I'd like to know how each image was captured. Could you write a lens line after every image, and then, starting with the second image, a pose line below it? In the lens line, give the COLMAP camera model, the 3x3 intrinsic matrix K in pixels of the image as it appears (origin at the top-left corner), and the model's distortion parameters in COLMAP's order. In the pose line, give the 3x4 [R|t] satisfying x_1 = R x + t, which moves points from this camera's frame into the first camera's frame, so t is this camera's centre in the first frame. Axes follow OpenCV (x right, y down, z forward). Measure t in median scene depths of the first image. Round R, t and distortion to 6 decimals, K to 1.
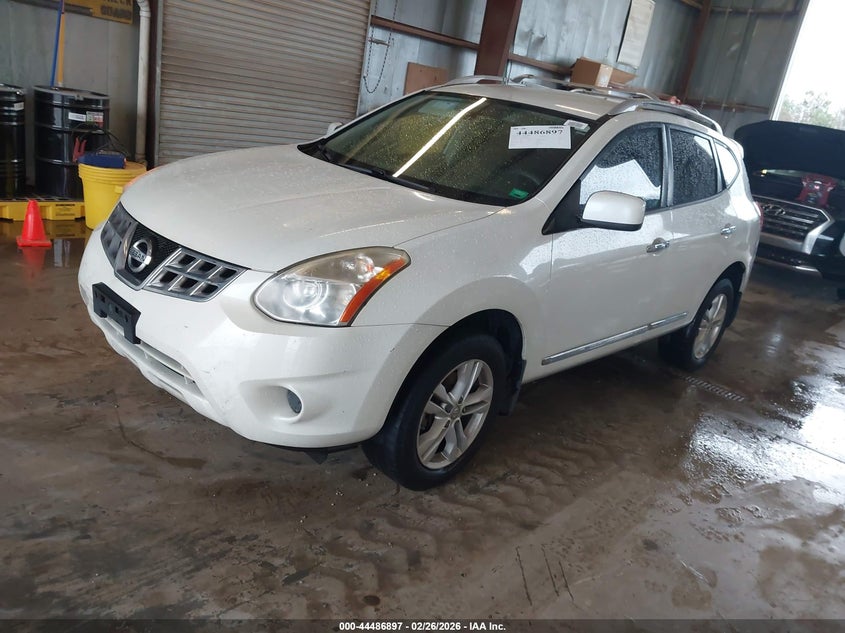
lens RADIAL K [[649.6, 0, 418.6], [0, 649.6, 315.2], [0, 0, 1]] dist [-0.010091, 0.002949]
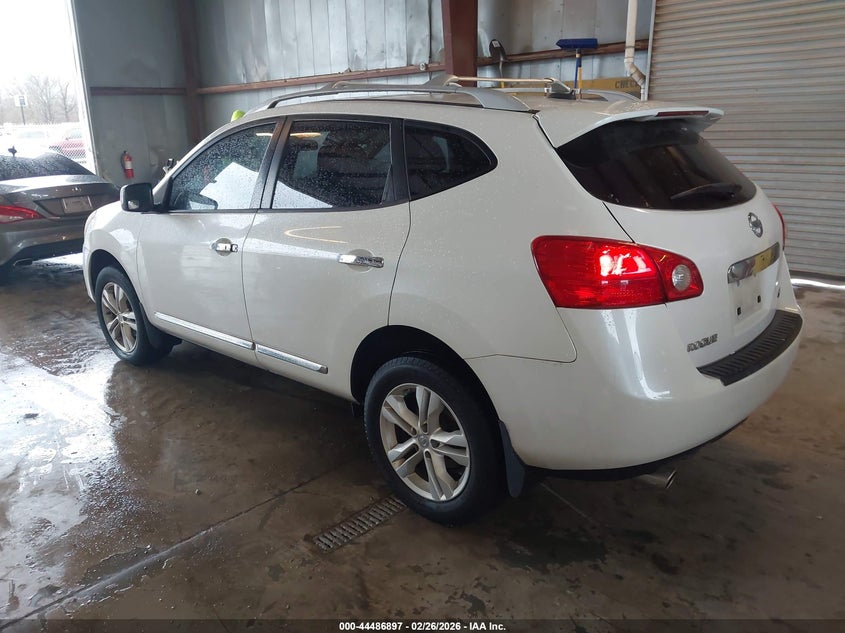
lens RADIAL K [[649.6, 0, 418.6], [0, 649.6, 315.2], [0, 0, 1]] dist [-0.010091, 0.002949]
pose [[0.040729, 0.121624, -0.991740, 1.364710], [-0.289260, 0.951496, 0.104809, -0.199368], [0.956384, 0.282602, 0.073935, 1.256355]]
